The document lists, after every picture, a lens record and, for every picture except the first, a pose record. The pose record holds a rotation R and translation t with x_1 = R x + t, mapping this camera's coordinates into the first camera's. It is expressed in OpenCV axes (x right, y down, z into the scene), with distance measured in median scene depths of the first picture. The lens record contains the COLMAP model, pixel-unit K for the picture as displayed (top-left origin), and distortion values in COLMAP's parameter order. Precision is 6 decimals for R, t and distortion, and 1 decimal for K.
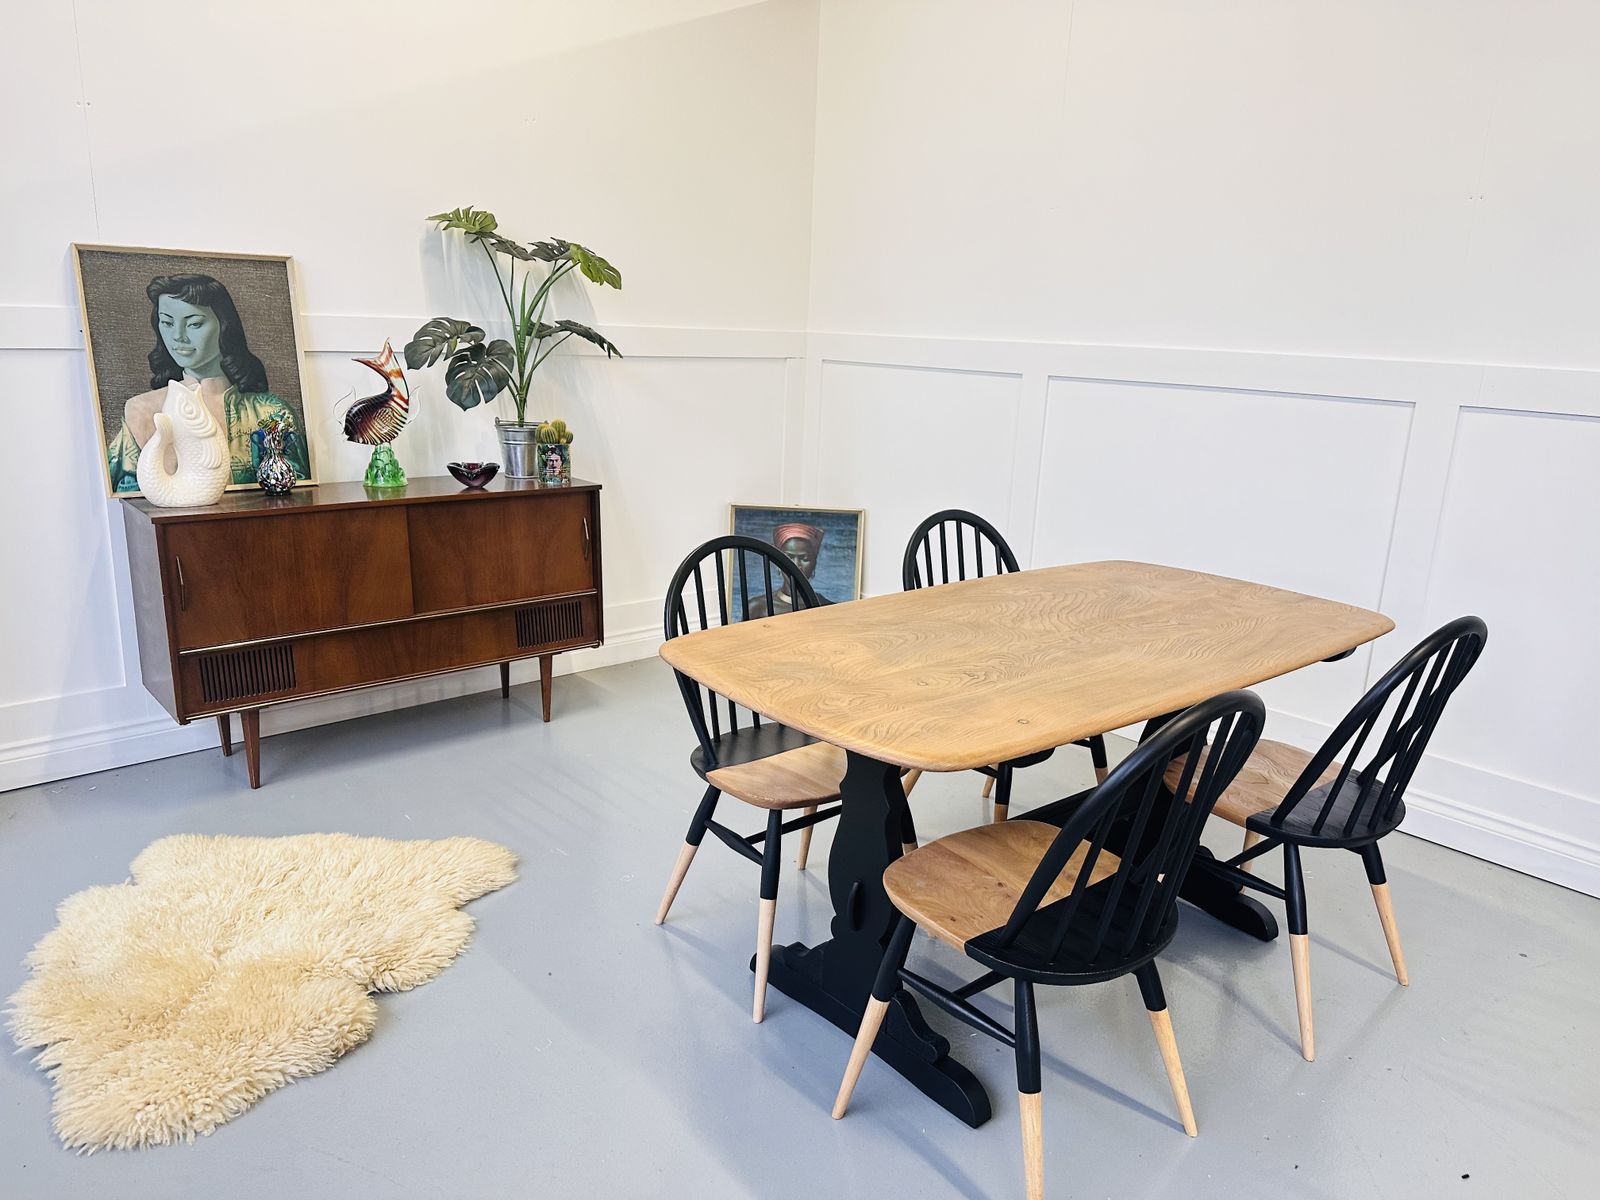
lens RADIAL K [[1124.1, 0, 797.3], [0, 1124.1, 607.9], [0, 0, 1]] dist [0.139559, -0.226389]
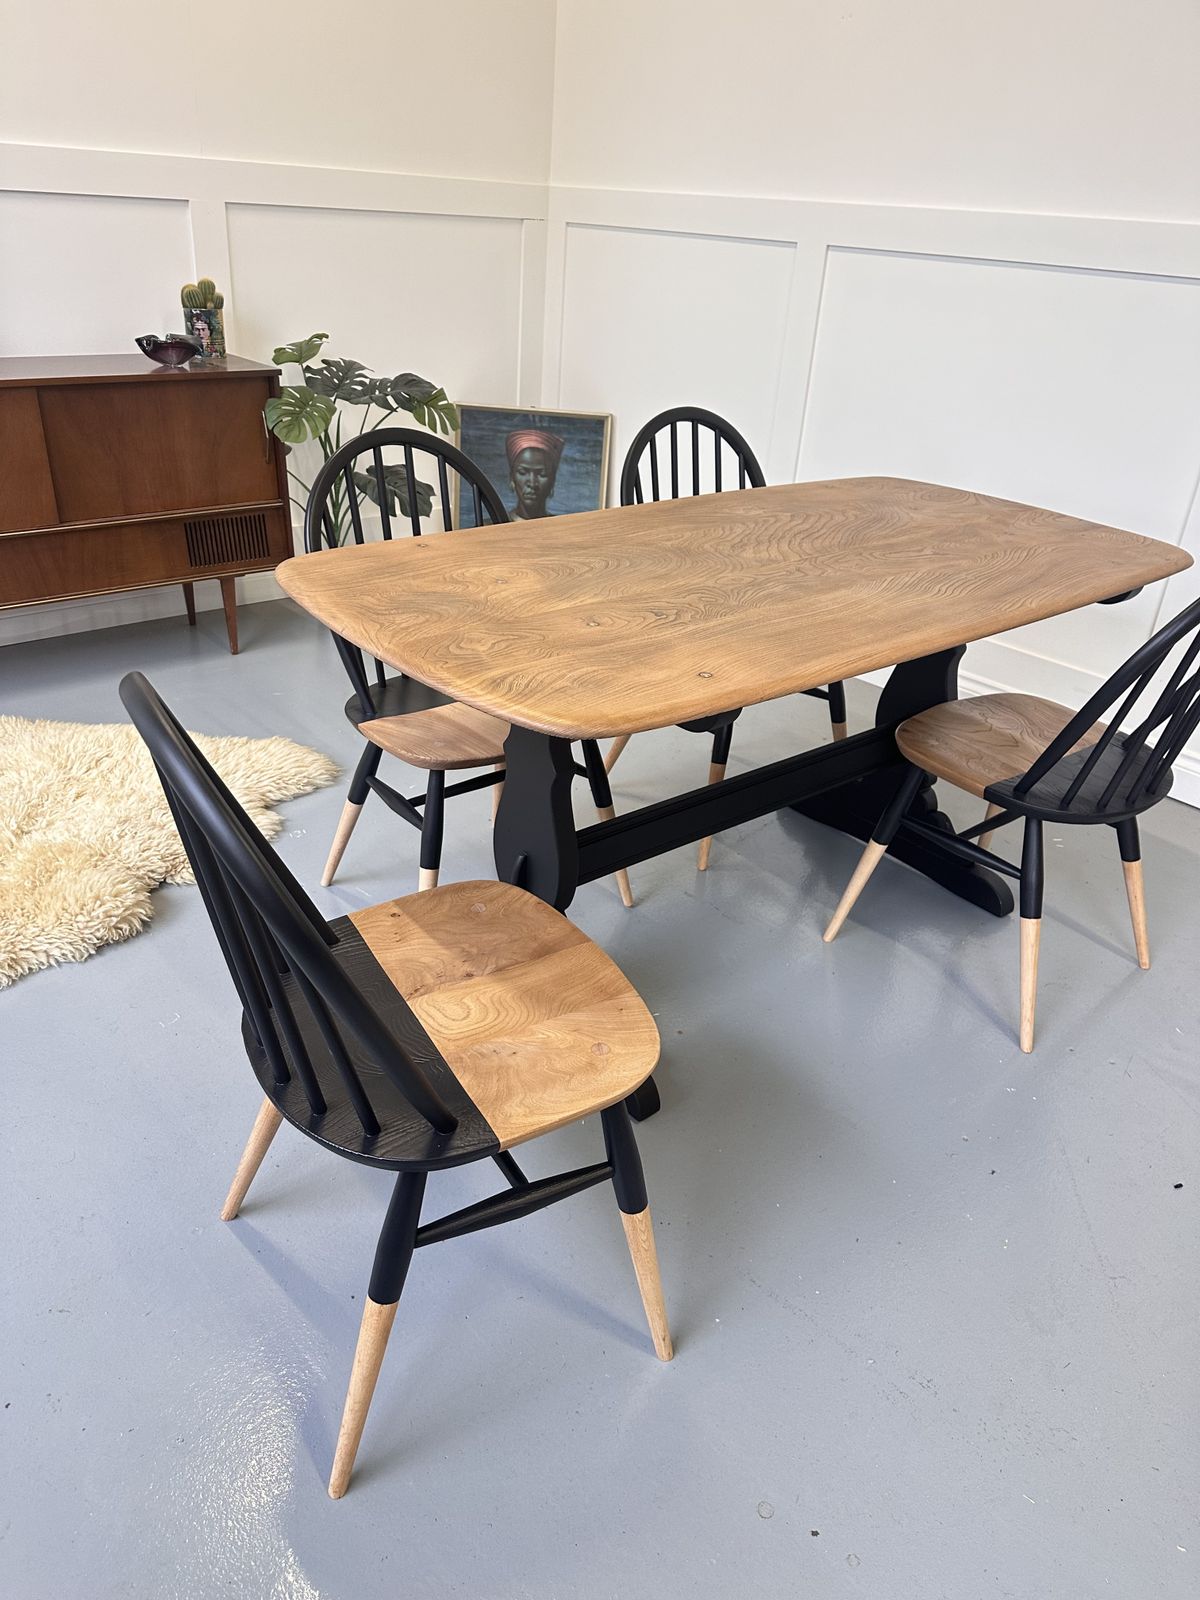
lens RADIAL K [[1124.3, 0, 591.0], [0, 1124.3, 813.4], [0, 0, 1]] dist [0.154977, -0.296528]
pose [[0.999728, 0.022386, 0.006564, 0.075532], [-0.023302, 0.971724, 0.234965, 0.007137], [-0.001119, -0.235054, 0.971982, 0.136192]]
